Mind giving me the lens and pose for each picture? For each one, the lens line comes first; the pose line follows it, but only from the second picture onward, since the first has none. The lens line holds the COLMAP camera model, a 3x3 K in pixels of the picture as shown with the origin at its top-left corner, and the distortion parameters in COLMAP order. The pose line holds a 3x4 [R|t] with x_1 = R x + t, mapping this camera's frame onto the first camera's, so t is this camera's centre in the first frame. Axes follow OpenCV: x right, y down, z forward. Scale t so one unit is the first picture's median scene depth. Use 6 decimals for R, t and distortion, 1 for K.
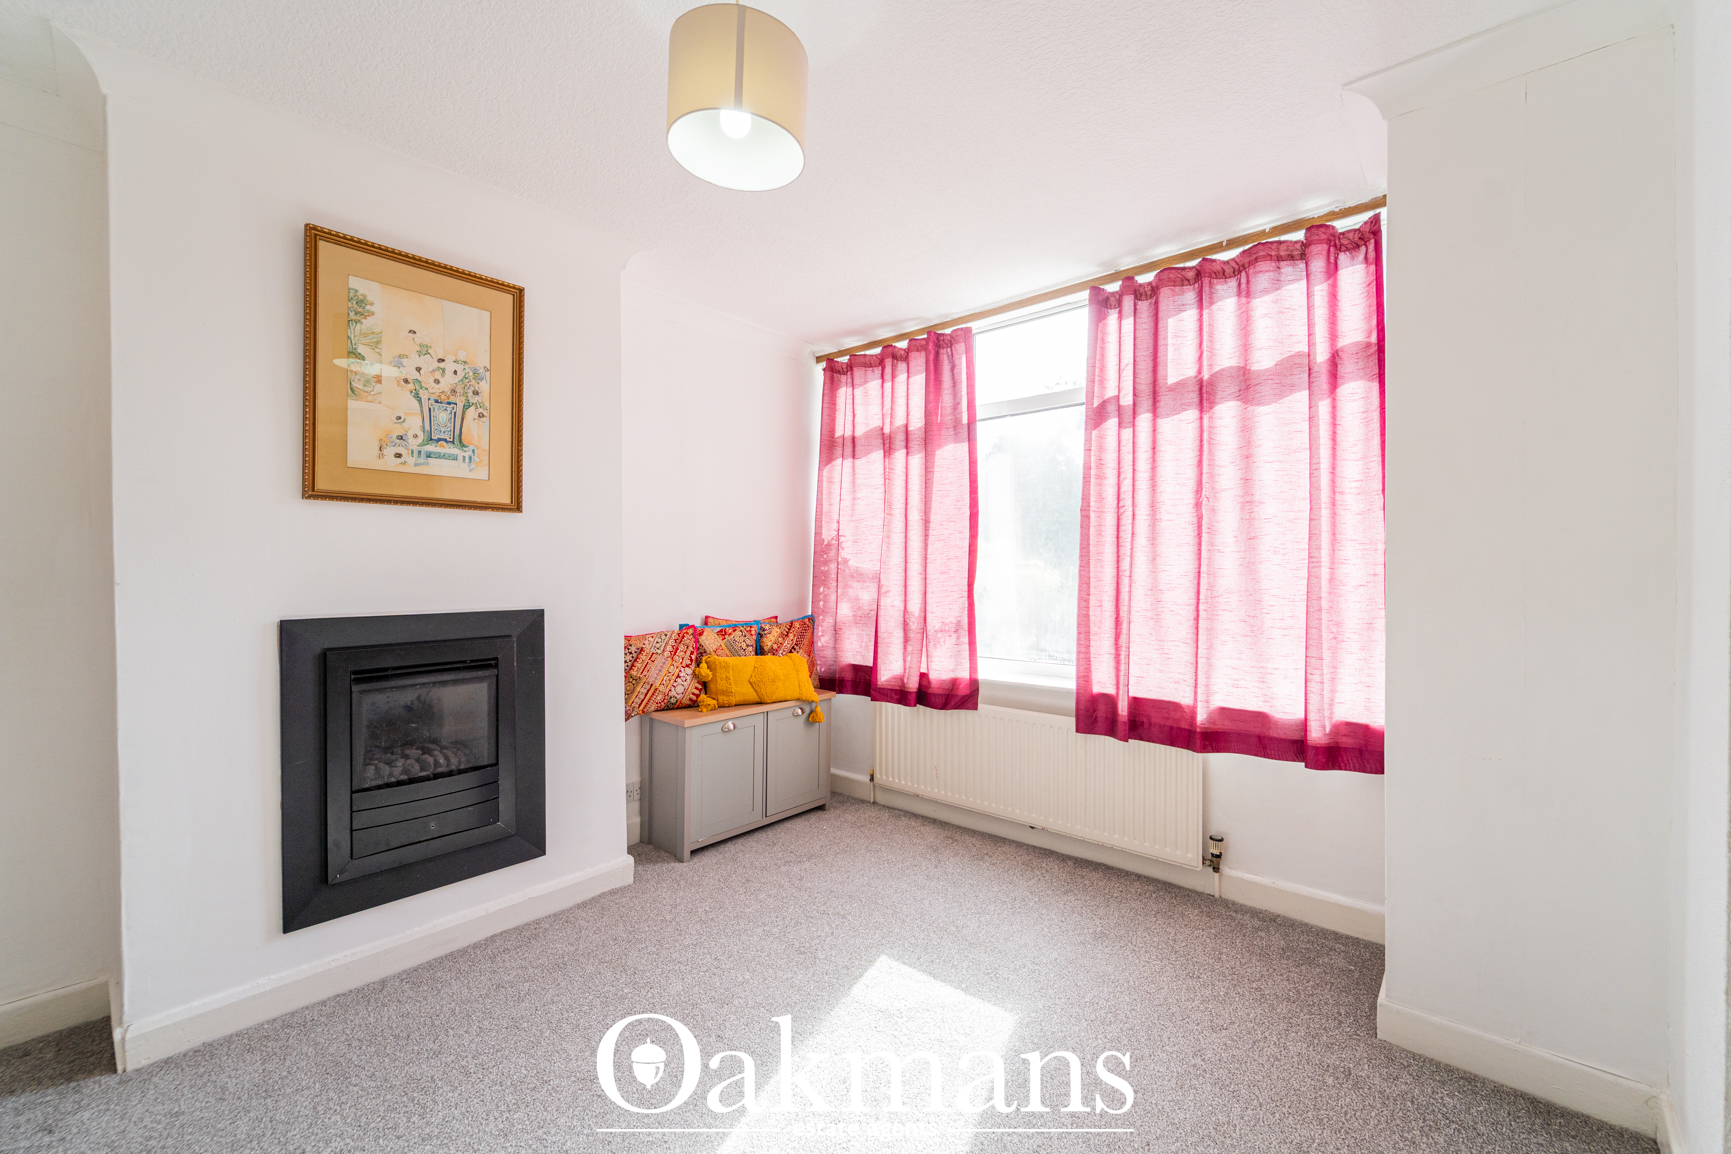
lens RADIAL K [[709.9, 0, 873.5], [0, 709.9, 573.8], [0, 0, 1]] dist [-0.001168, -0.000973]
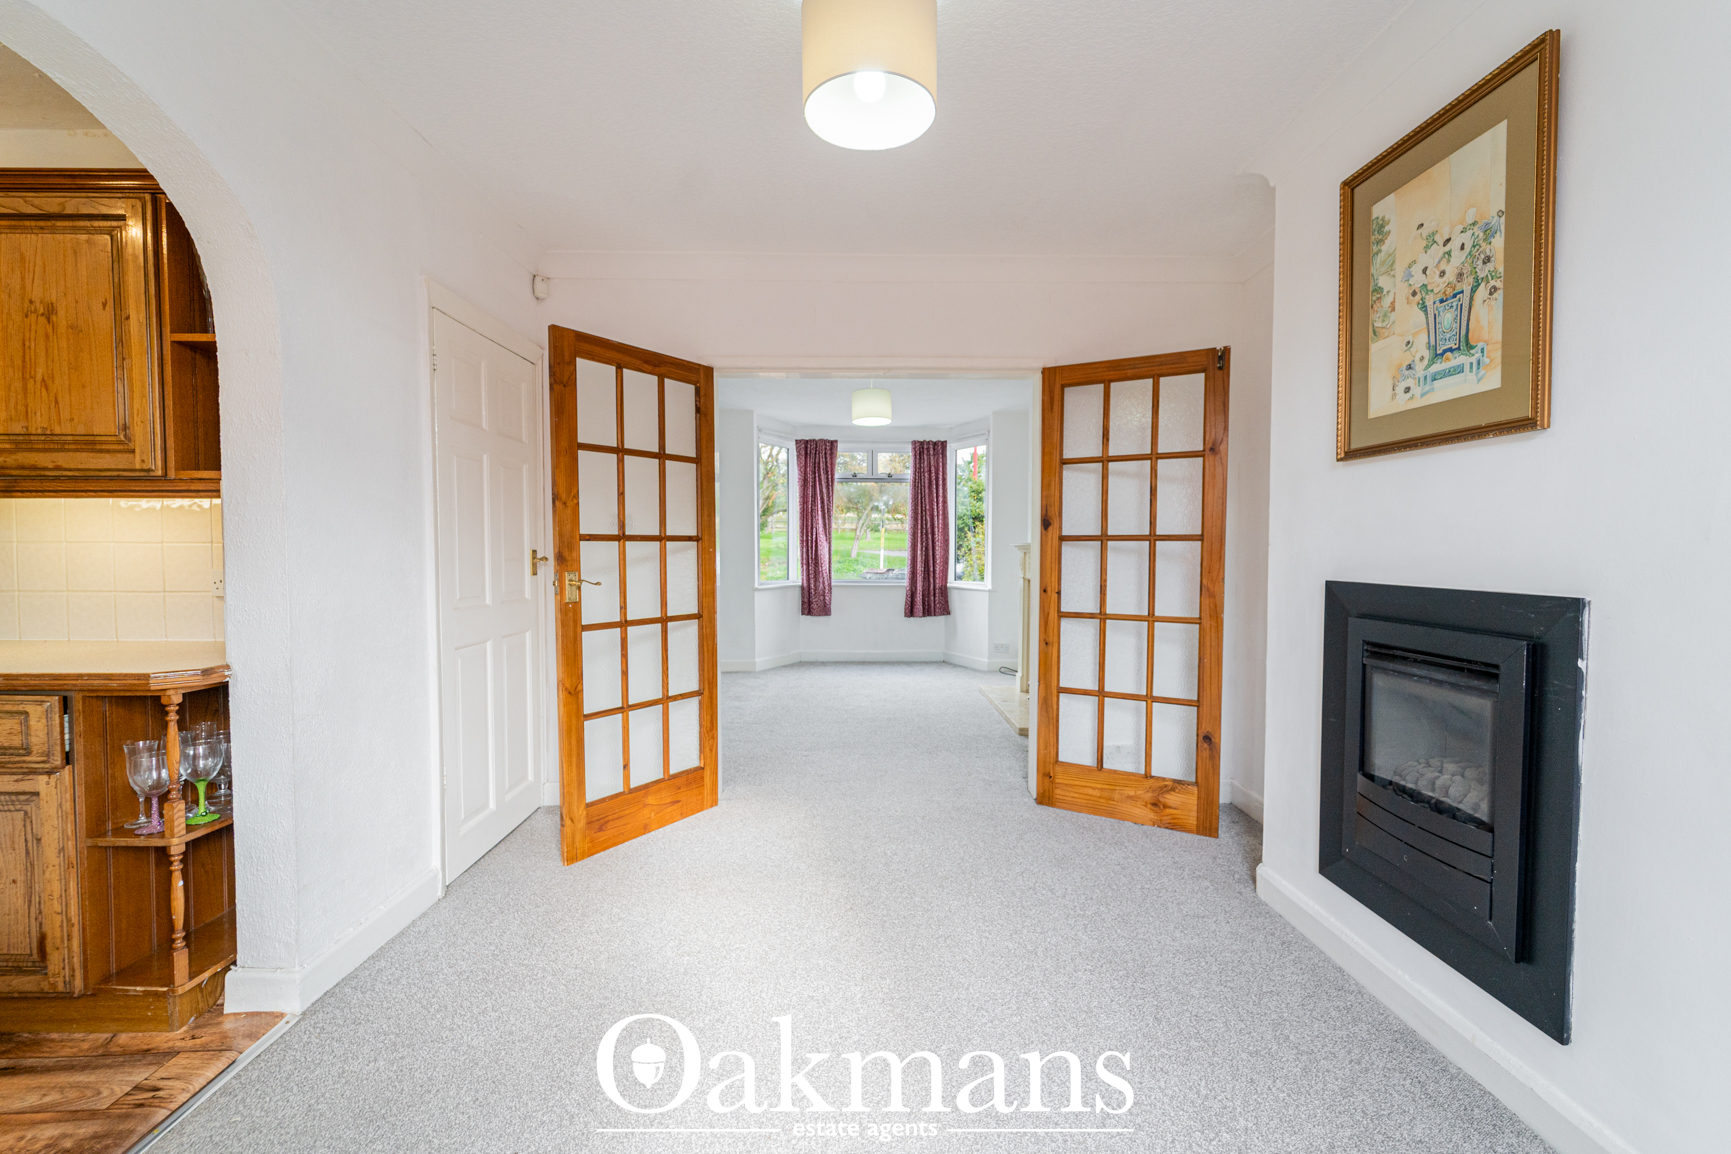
lens RADIAL K [[709.9, 0, 873.5], [0, 709.9, 573.8], [0, 0, 1]] dist [-0.001168, -0.000973]
pose [[-0.734516, 0.027088, -0.678050, 0.341433], [-0.001195, 0.999150, 0.041211, 0.011545], [0.678590, 0.031080, -0.733859, 1.196844]]
